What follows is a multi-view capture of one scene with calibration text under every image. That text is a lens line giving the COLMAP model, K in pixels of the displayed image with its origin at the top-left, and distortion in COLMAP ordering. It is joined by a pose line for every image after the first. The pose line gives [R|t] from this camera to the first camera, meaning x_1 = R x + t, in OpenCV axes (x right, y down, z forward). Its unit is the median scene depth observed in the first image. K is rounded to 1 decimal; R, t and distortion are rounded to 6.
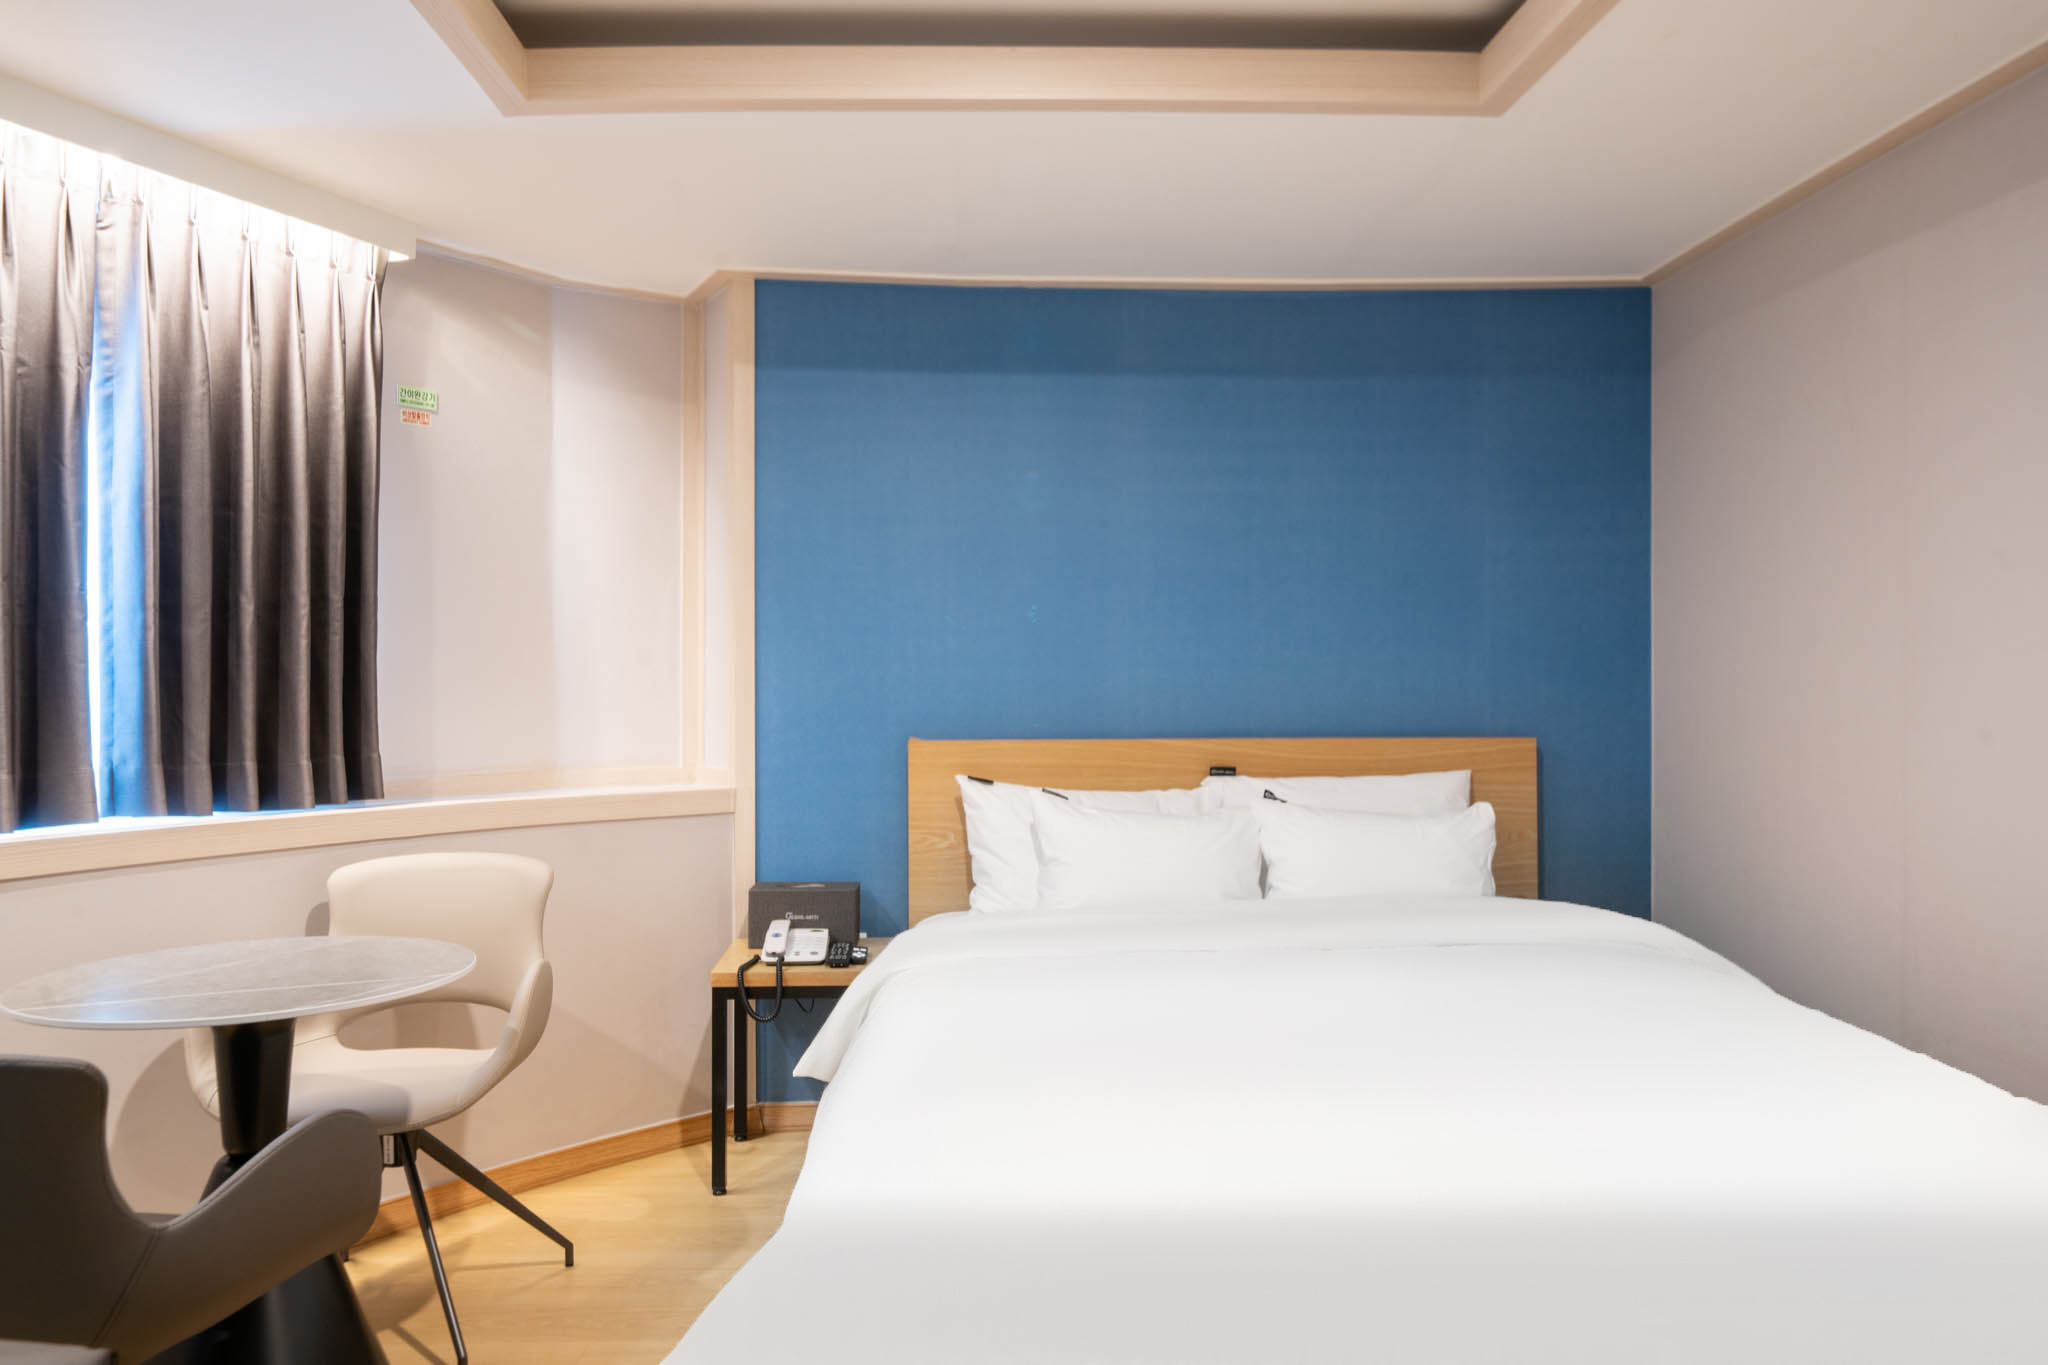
lens RADIAL K [[1388.2, 0, 1024.0], [0, 1388.2, 697.1], [0, 0, 1]] dist [0.008015, 0.001142]
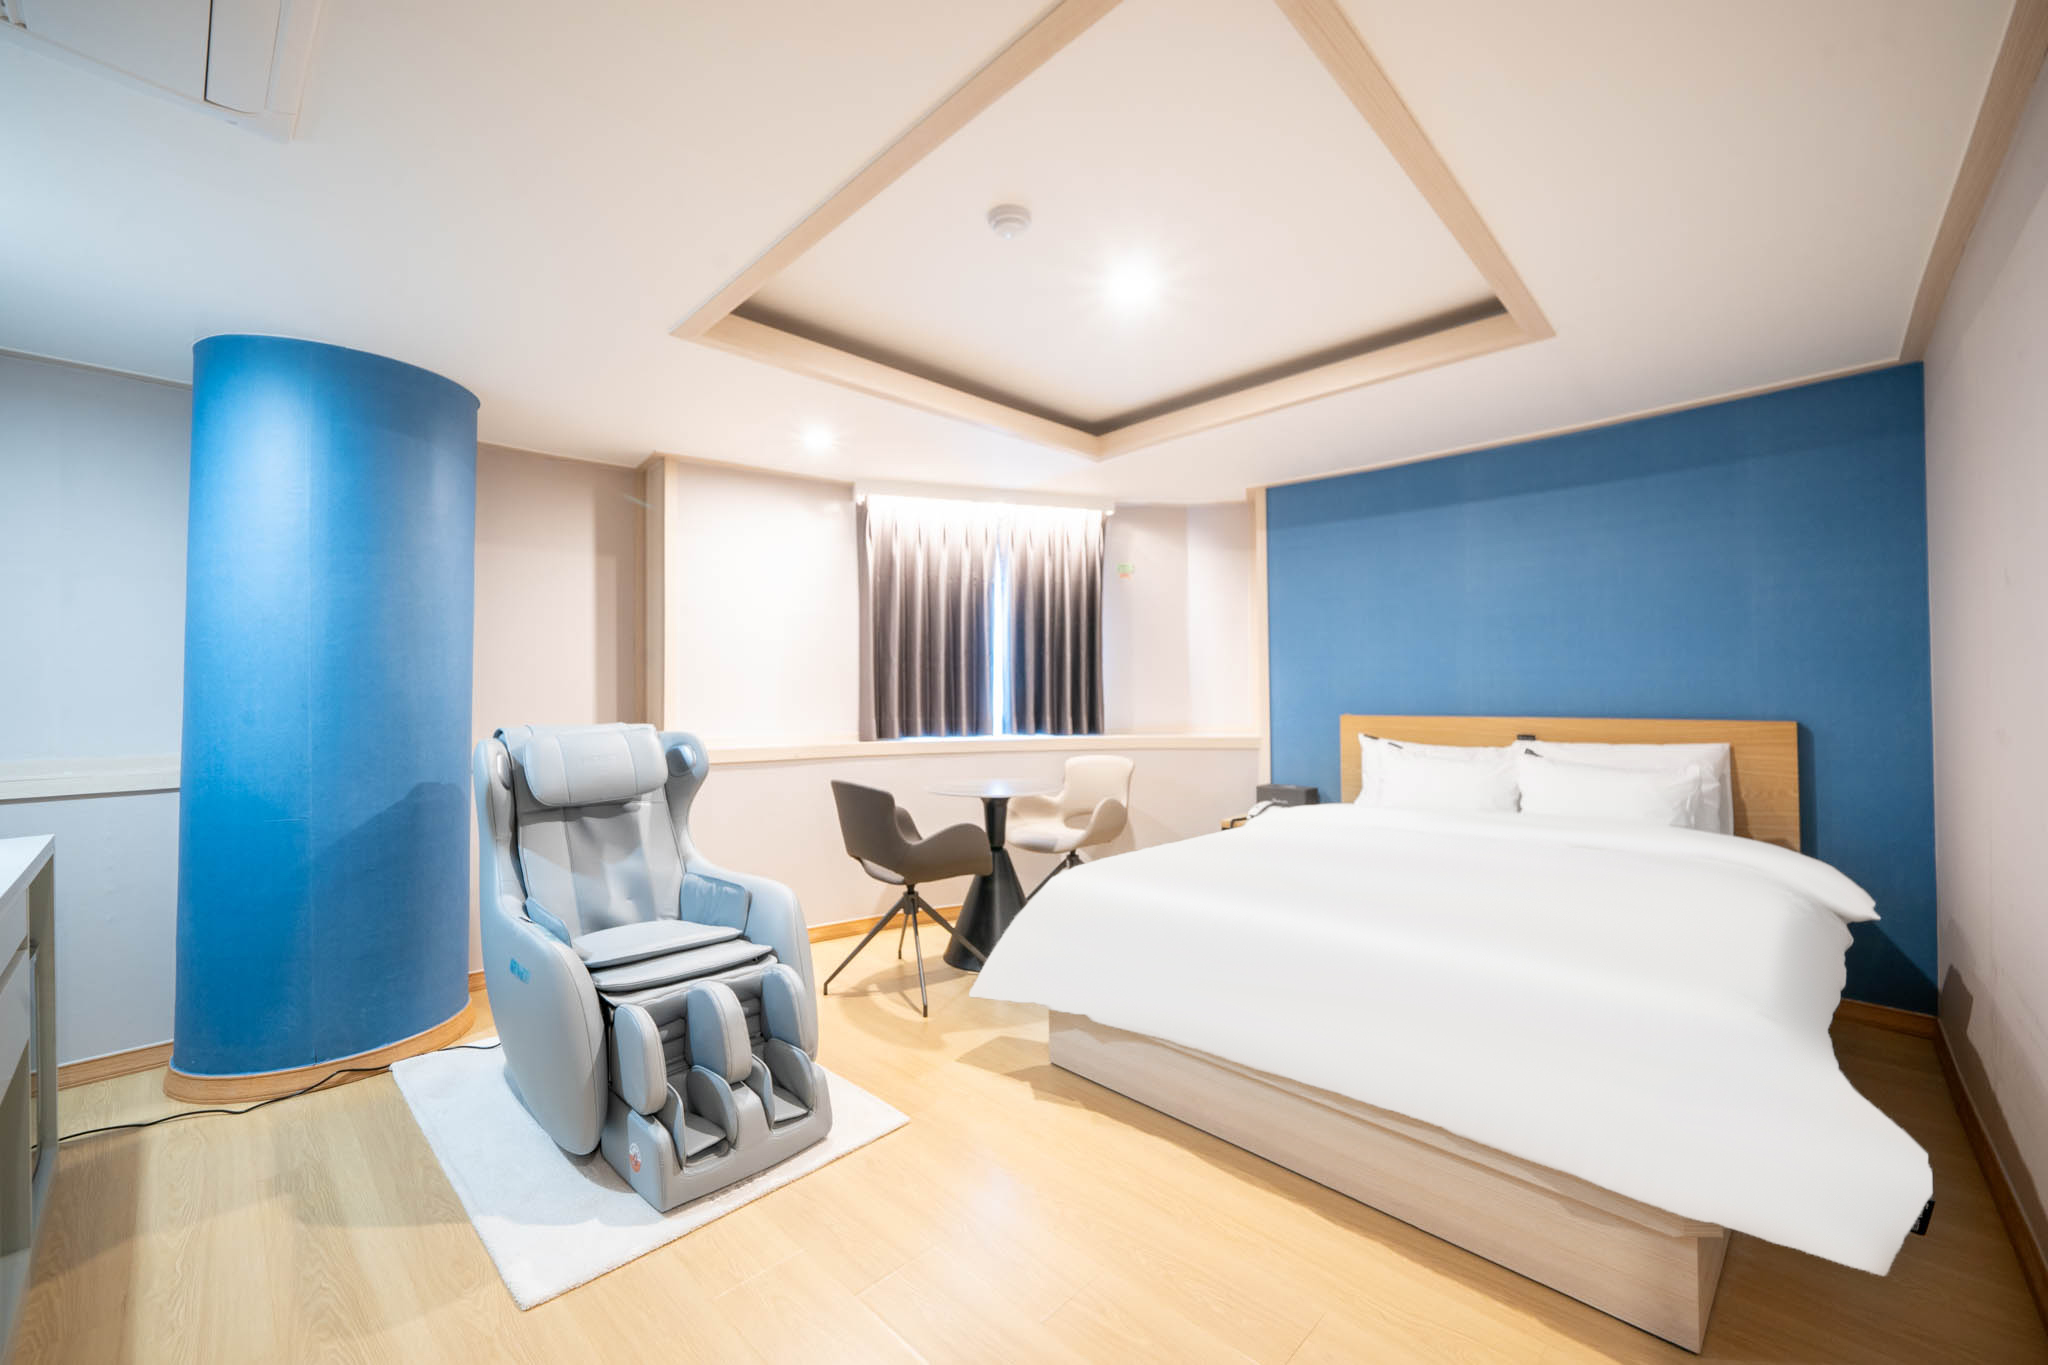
lens RADIAL K [[812.5, 0, 1026.3], [0, 812.5, 686.1], [0, 0, 1]] dist [-0.013493, -0.000275]
pose [[0.681206, -0.006540, -0.732063, 0.439300], [-0.000469, 0.999956, -0.009370, 0.002394], [0.732092, 0.006726, 0.681173, -0.071202]]
